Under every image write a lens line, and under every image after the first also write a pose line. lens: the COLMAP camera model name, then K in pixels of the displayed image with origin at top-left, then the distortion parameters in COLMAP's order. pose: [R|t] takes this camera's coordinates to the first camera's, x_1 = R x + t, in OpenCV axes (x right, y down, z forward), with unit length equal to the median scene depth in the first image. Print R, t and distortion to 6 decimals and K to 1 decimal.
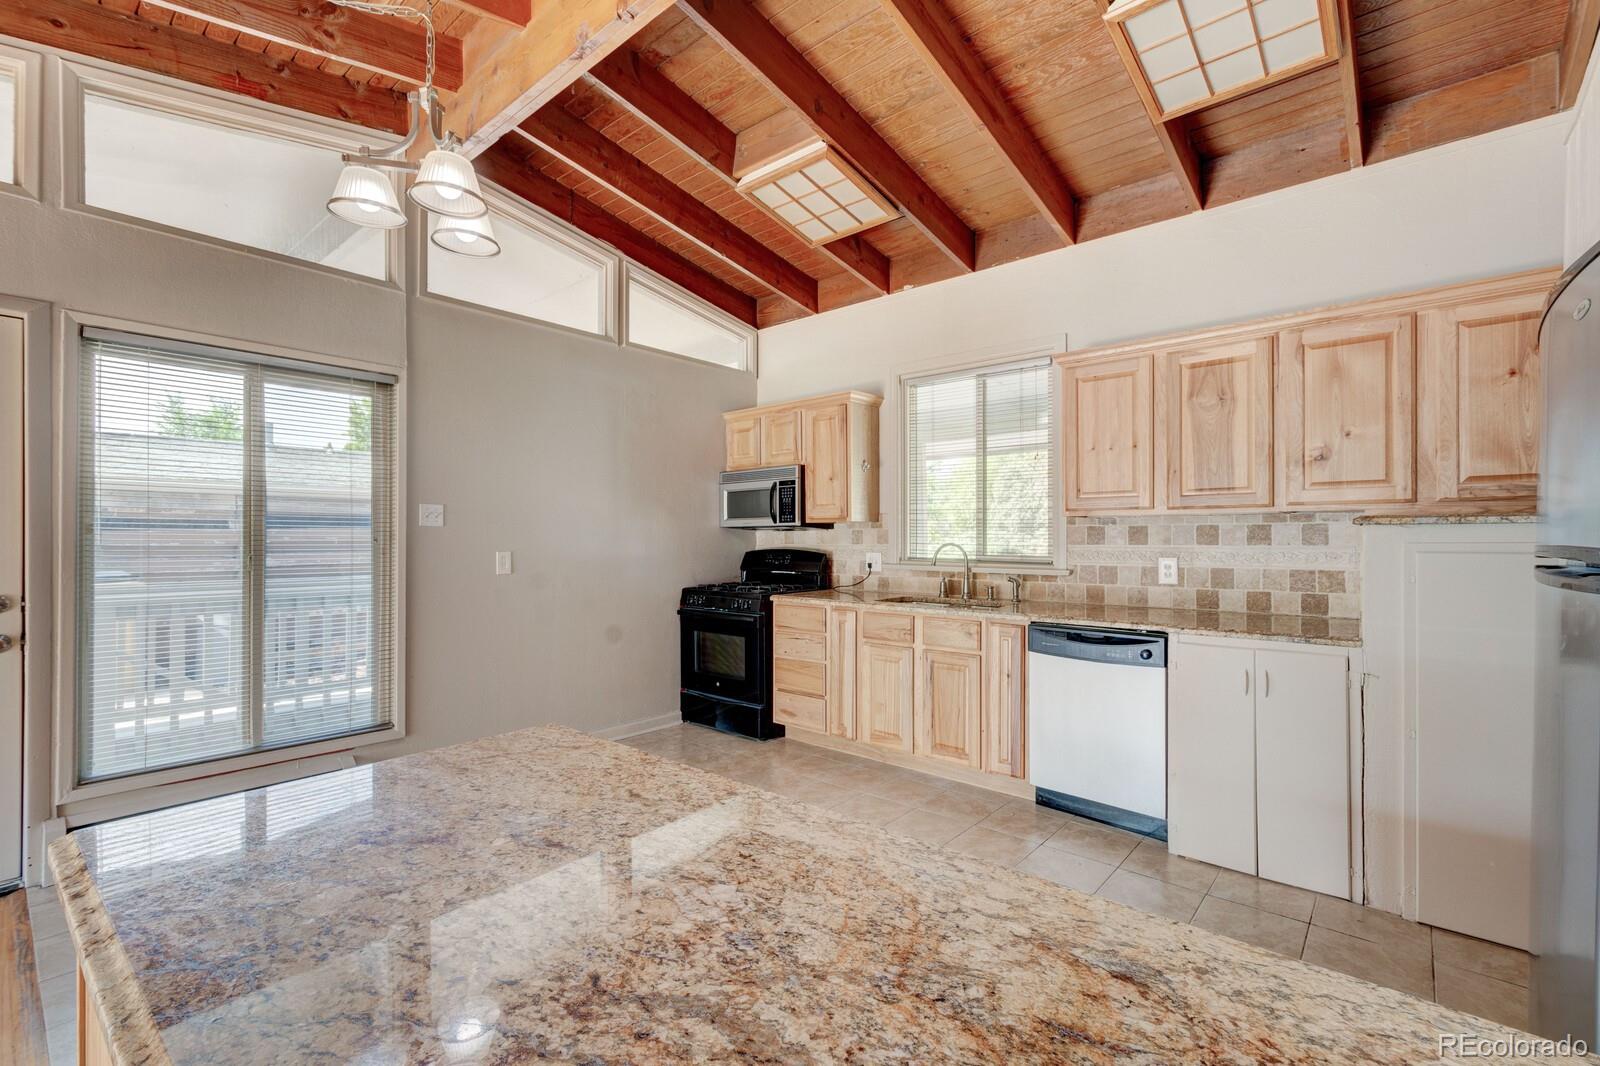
lens RADIAL K [[707.4, 0, 817.1], [0, 707.4, 536.9], [0, 0, 1]] dist [0.005518, -0.001897]
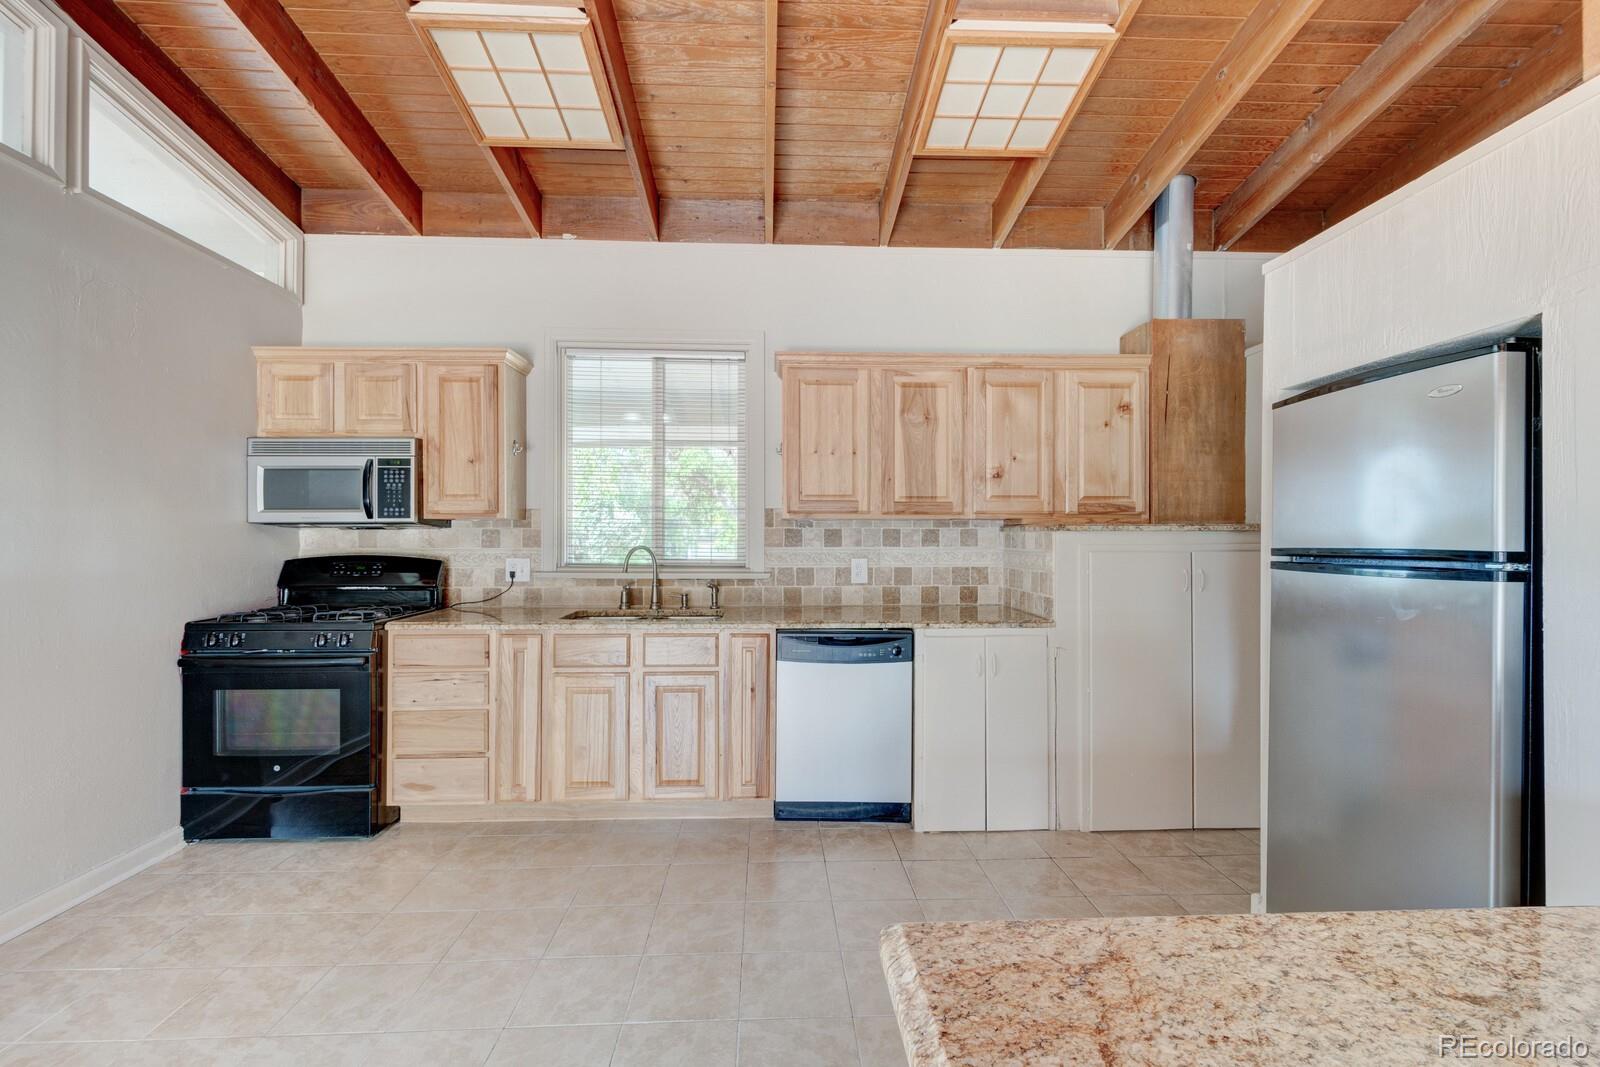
lens RADIAL K [[707.4, 0, 806.2], [0, 707.4, 535.3], [0, 0, 1]] dist [0.005518, -0.001897]
pose [[0.731072, 0.003547, 0.682291, -0.263559], [-0.003412, 0.999993, -0.001543, -0.003678], [-0.682292, -0.001200, 0.731079, 0.235412]]
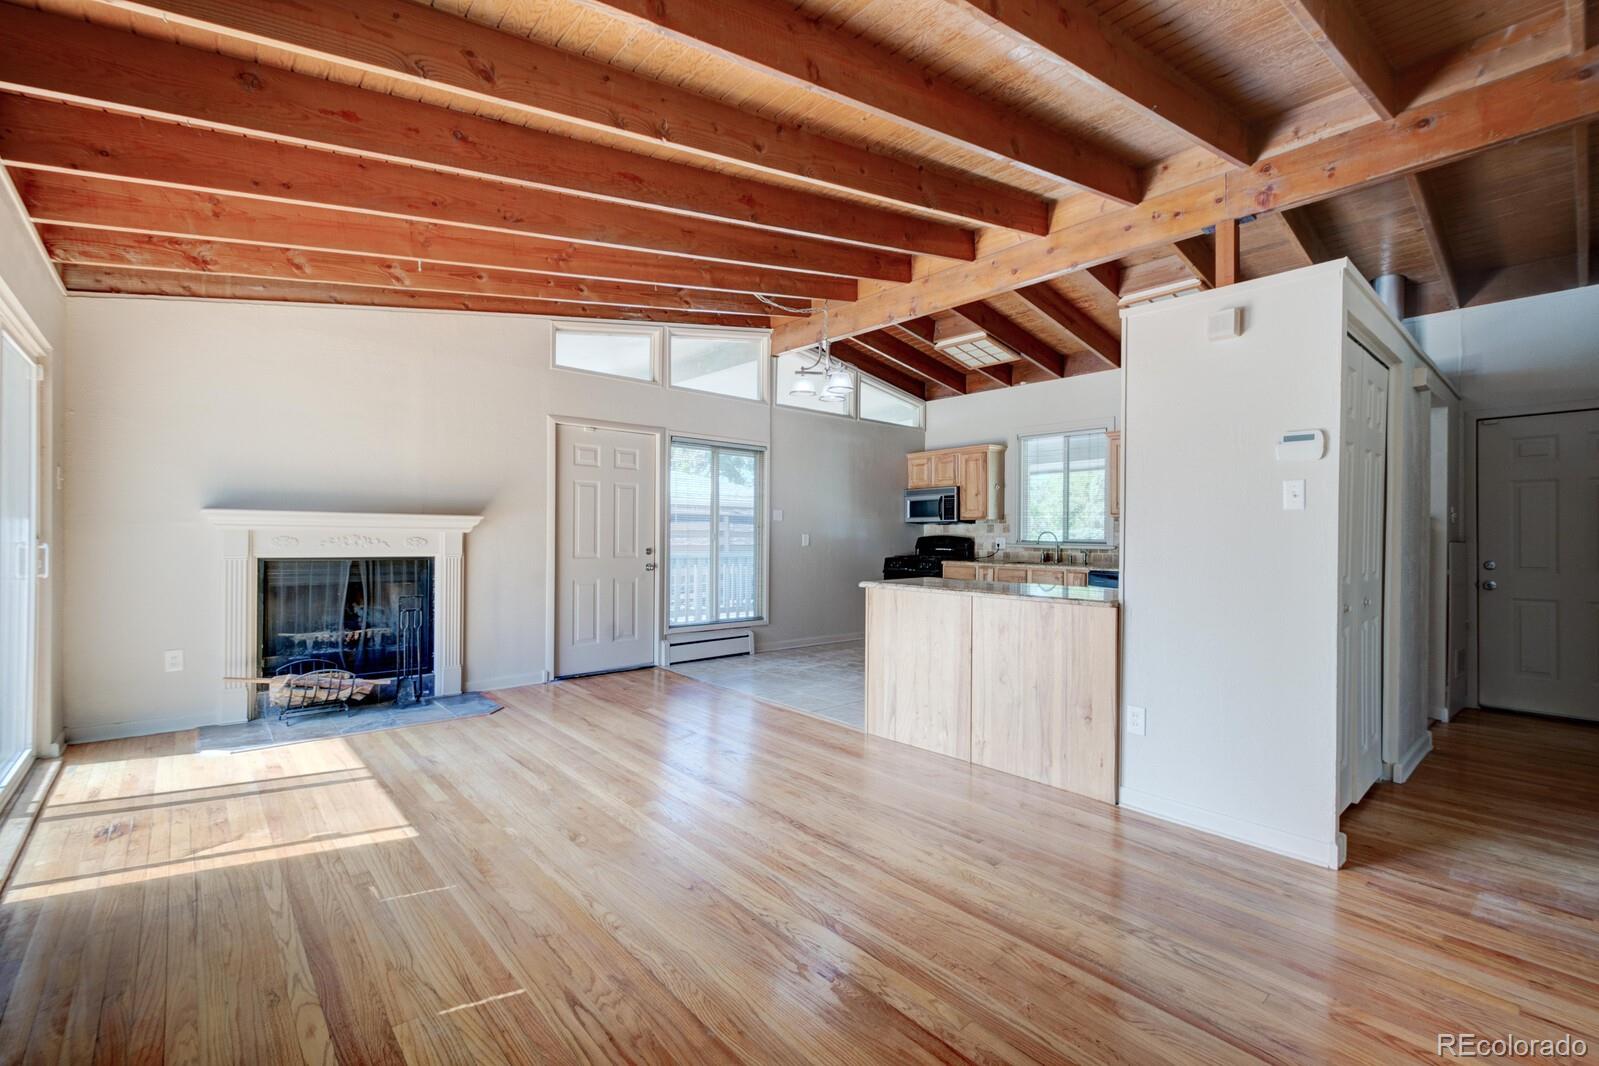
lens RADIAL K [[707.0, 0, 819.3], [0, 707.0, 532.2], [0, 0, 1]] dist [0.005518, -0.001897]
pose [[0.992045, 0.006177, -0.125735, -0.163360], [-0.006449, 0.999978, -0.001763, 0.018075], [0.125721, 0.002560, 0.992062, -0.869604]]
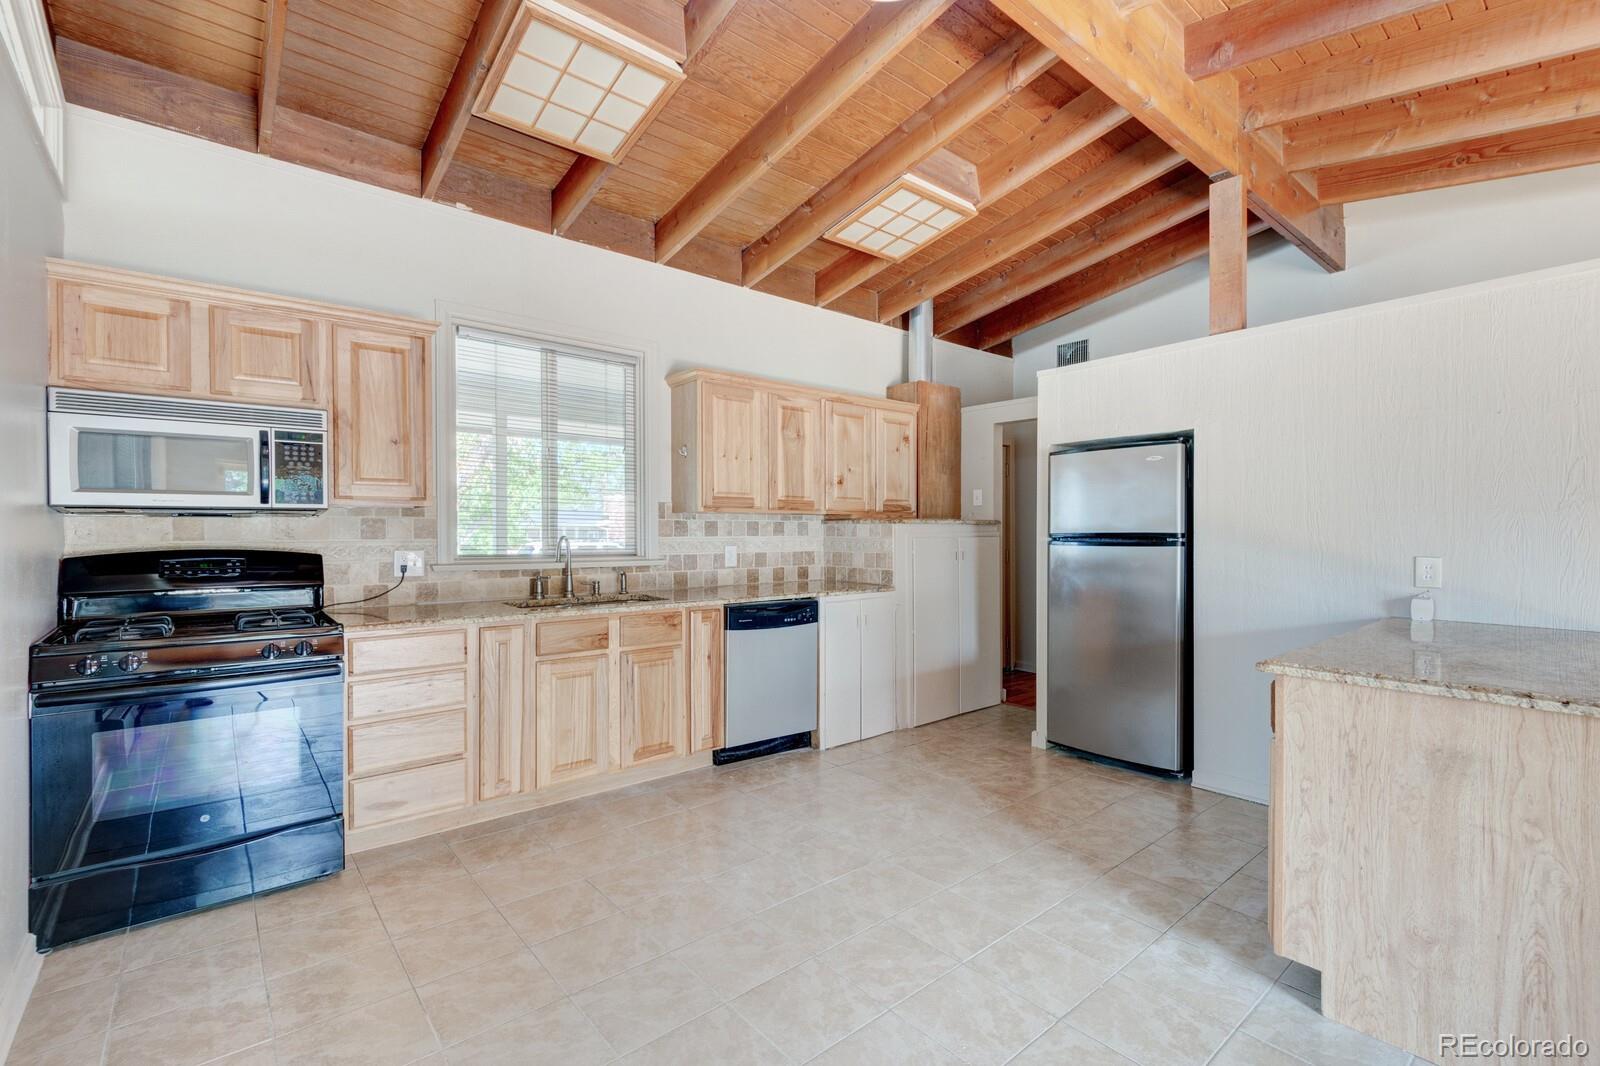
lens RADIAL K [[707.4, 0, 828.1], [0, 707.4, 536.0], [0, 0, 1]] dist [0.005518, -0.001897]
pose [[0.150916, -0.003835, 0.988539, -0.658408], [-0.001239, 0.999991, 0.004069, 0.004834], [-0.988546, -0.001839, 0.150910, 0.557550]]
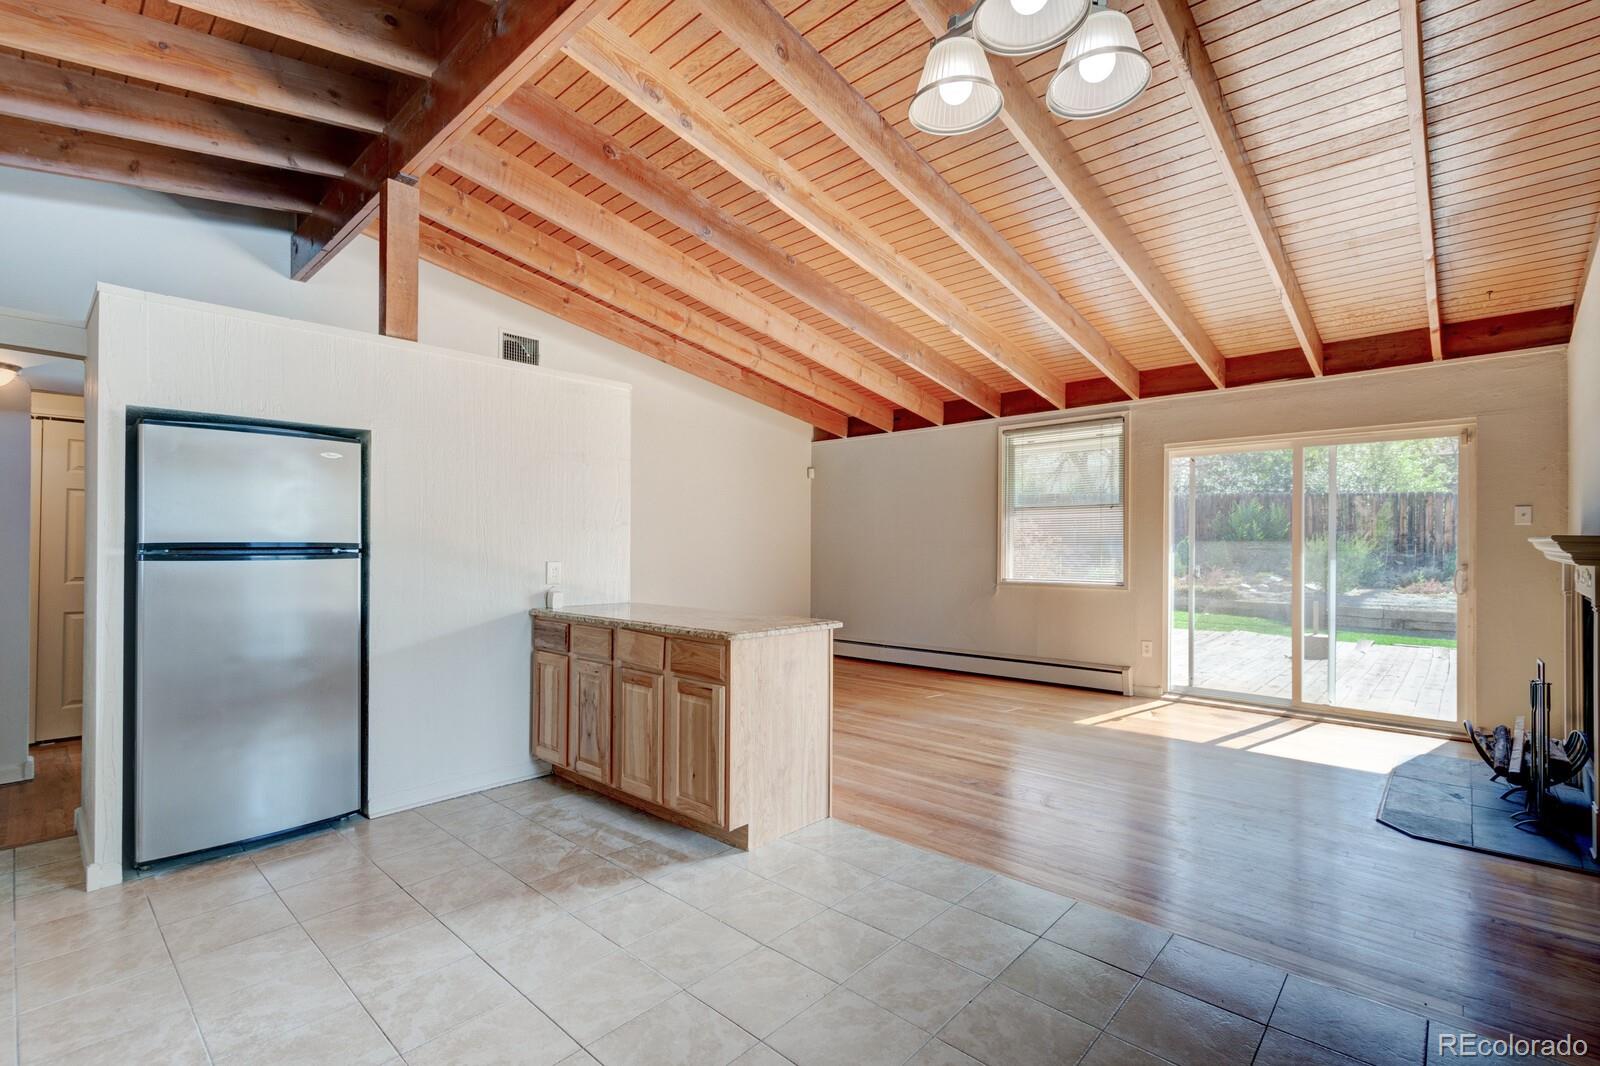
lens RADIAL K [[707.4, 0, 786.2], [0, 707.4, 547.4], [0, 0, 1]] dist [0.005518, -0.001897]
pose [[-0.998129, -0.003249, 0.061062, -0.242165], [-0.003242, 0.999995, 0.000204, 0.006249], [-0.061062, 0.000006, -0.998134, 1.024432]]
